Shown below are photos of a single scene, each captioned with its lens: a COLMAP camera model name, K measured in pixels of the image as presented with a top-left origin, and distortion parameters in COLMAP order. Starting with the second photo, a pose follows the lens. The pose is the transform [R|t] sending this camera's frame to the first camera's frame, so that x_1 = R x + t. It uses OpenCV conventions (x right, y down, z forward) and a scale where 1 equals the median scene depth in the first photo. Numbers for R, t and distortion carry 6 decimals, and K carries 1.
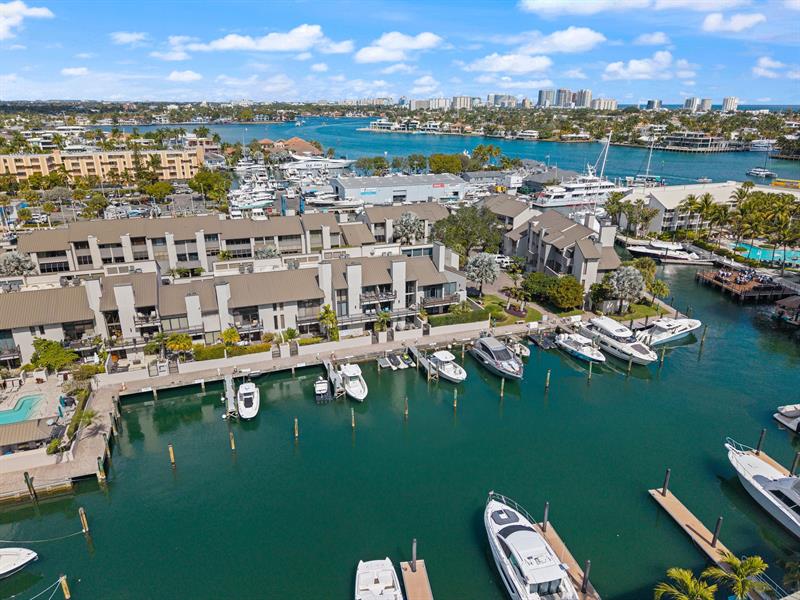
lens RADIAL K [[536.7, 0, 400.0], [0, 536.7, 300.0], [0, 0, 1]] dist [0.040247, -0.038923]
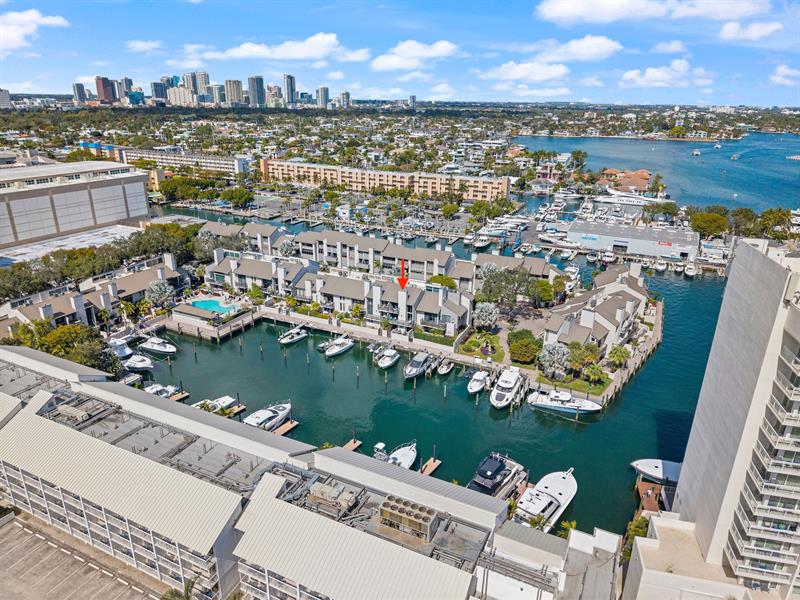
lens RADIAL K [[536.7, 0, 400.0], [0, 536.7, 300.0], [0, 0, 1]] dist [0.040247, -0.038923]
pose [[0.700395, 0.257539, -0.665673, 0.993044], [-0.260434, 0.960546, 0.097603, -0.186556], [0.664545, 0.105004, 0.739833, -0.177719]]
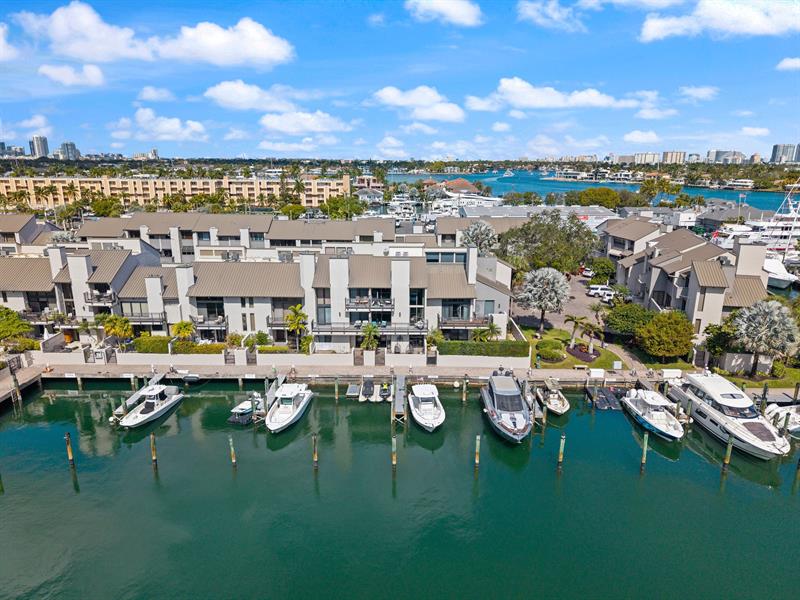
lens RADIAL K [[540.2, 0, 400.0], [0, 540.2, 300.0], [0, 0, 1]] dist [0.006408, 0.000291]
pose [[0.937668, 0.090290, -0.335598, 0.237764], [-0.122815, 0.989442, -0.076945, 0.038979], [0.325107, 0.113365, 0.938858, 0.276381]]
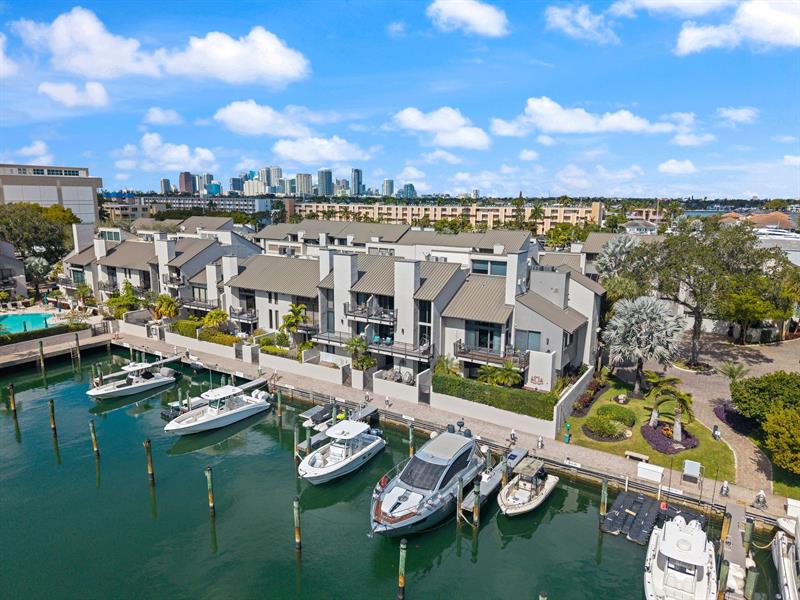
lens RADIAL K [[536.7, 0, 400.0], [0, 536.7, 300.0], [0, 0, 1]] dist [0.040247, -0.038923]
pose [[0.613063, 0.152863, -0.775104, 0.424406], [-0.280826, 0.959193, -0.032950, -0.009077], [0.738437, 0.237870, 0.630974, 0.588912]]
